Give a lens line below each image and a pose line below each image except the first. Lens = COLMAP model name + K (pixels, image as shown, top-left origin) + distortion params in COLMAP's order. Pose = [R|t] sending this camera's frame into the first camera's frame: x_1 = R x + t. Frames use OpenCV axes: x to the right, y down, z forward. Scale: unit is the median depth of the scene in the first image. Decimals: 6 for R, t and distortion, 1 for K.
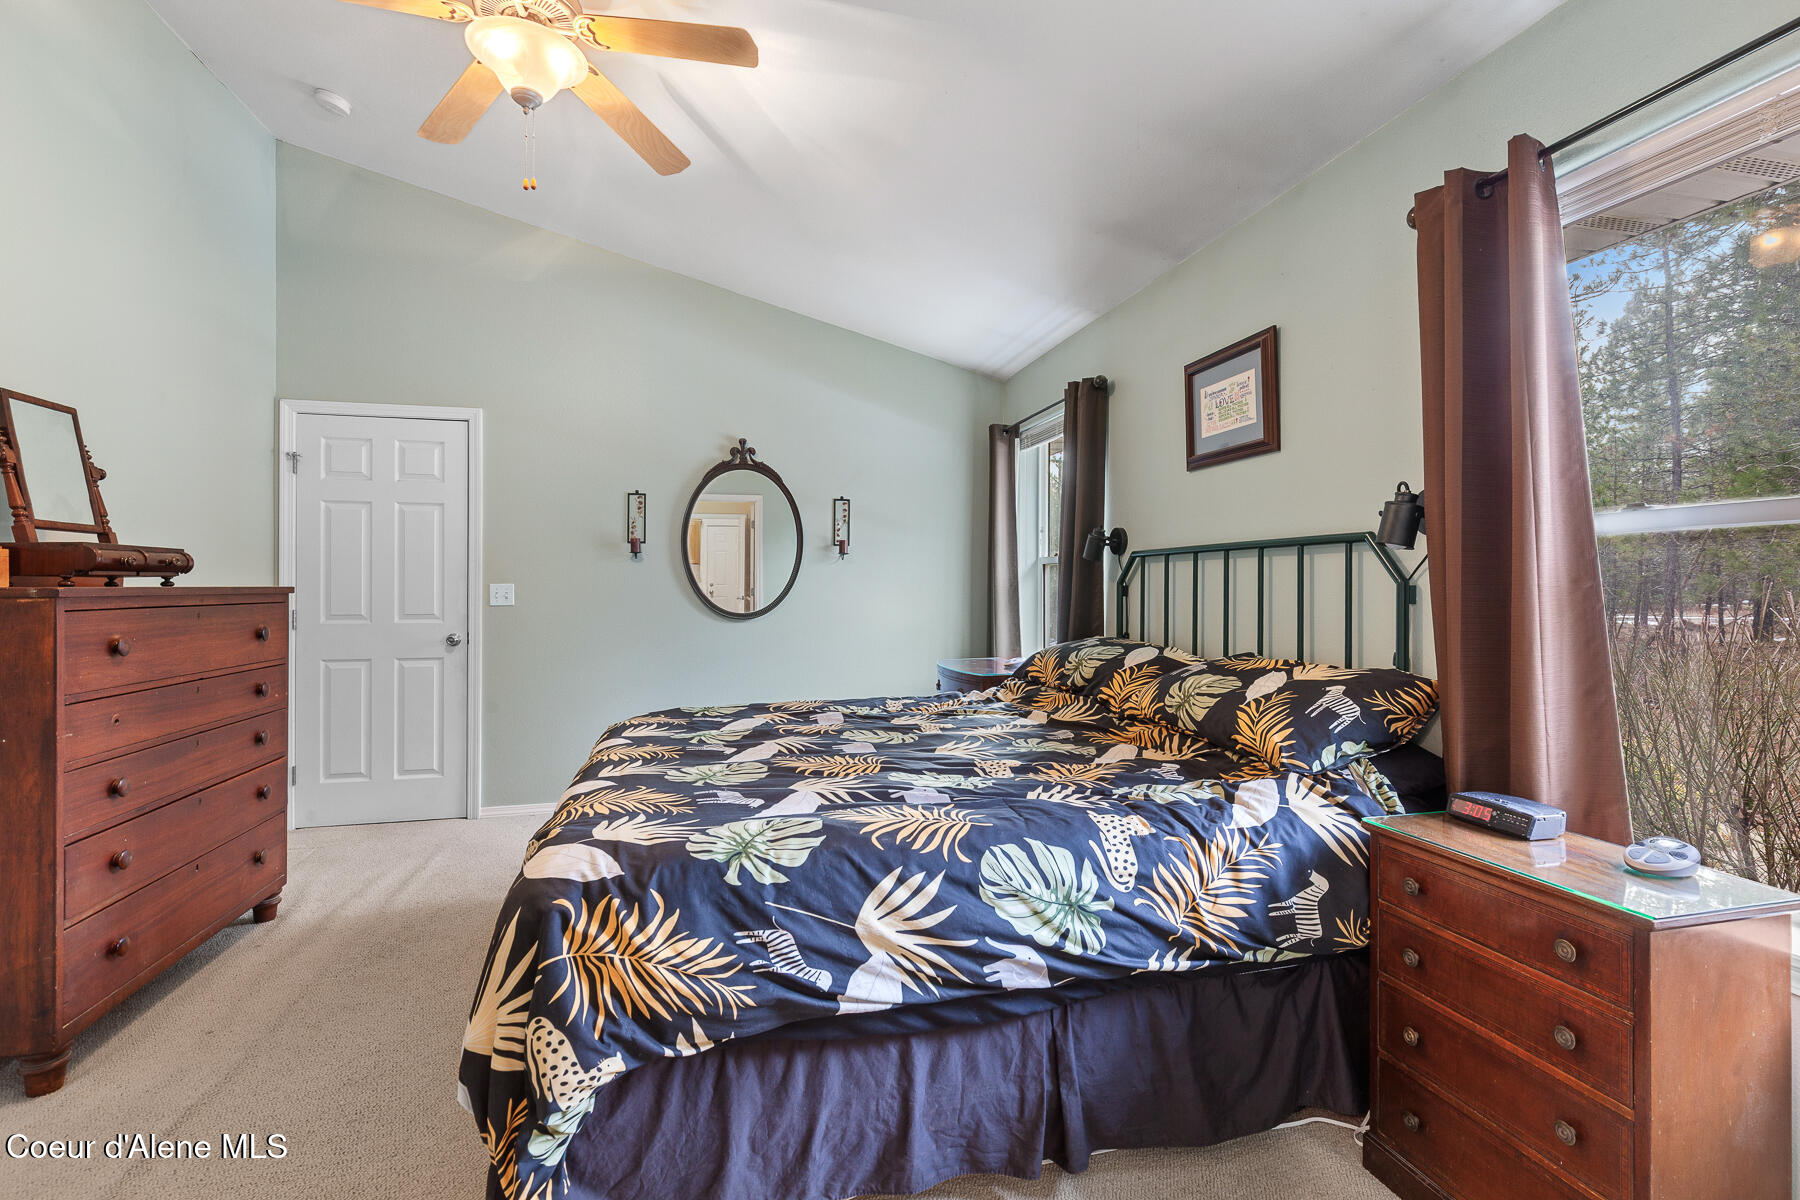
lens RADIAL K [[825.9, 0, 908.3], [0, 825.9, 591.9], [0, 0, 1]] dist [0.010256, 0.001413]
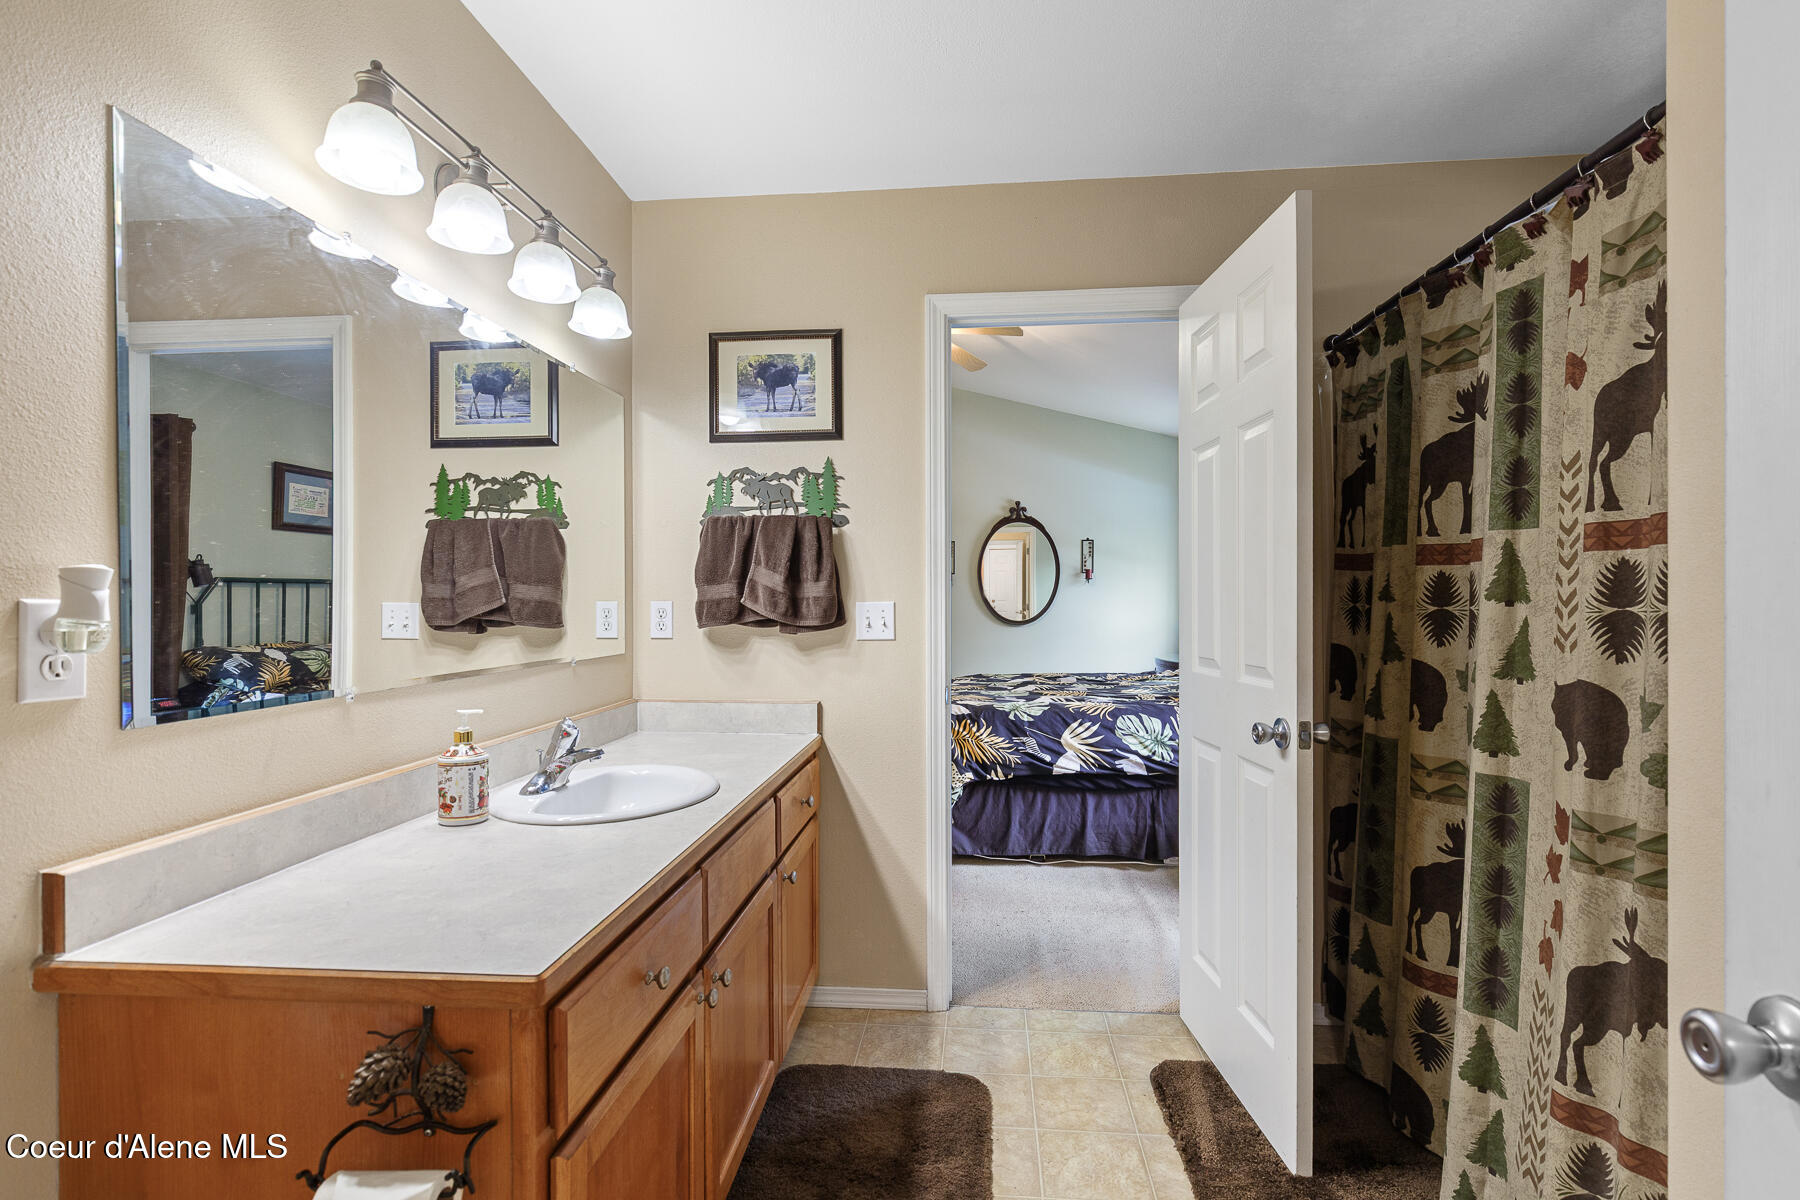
lens RADIAL K [[884.4, 0, 904.6], [0, 884.4, 608.6], [0, 0, 1]] dist [-0.001291, -0.000004]
pose [[0.945956, -0.003764, -0.324273, 0.339327], [0.004078, 0.999992, 0.000288, 0.009073], [0.324270, -0.001595, 0.945963, -1.586776]]
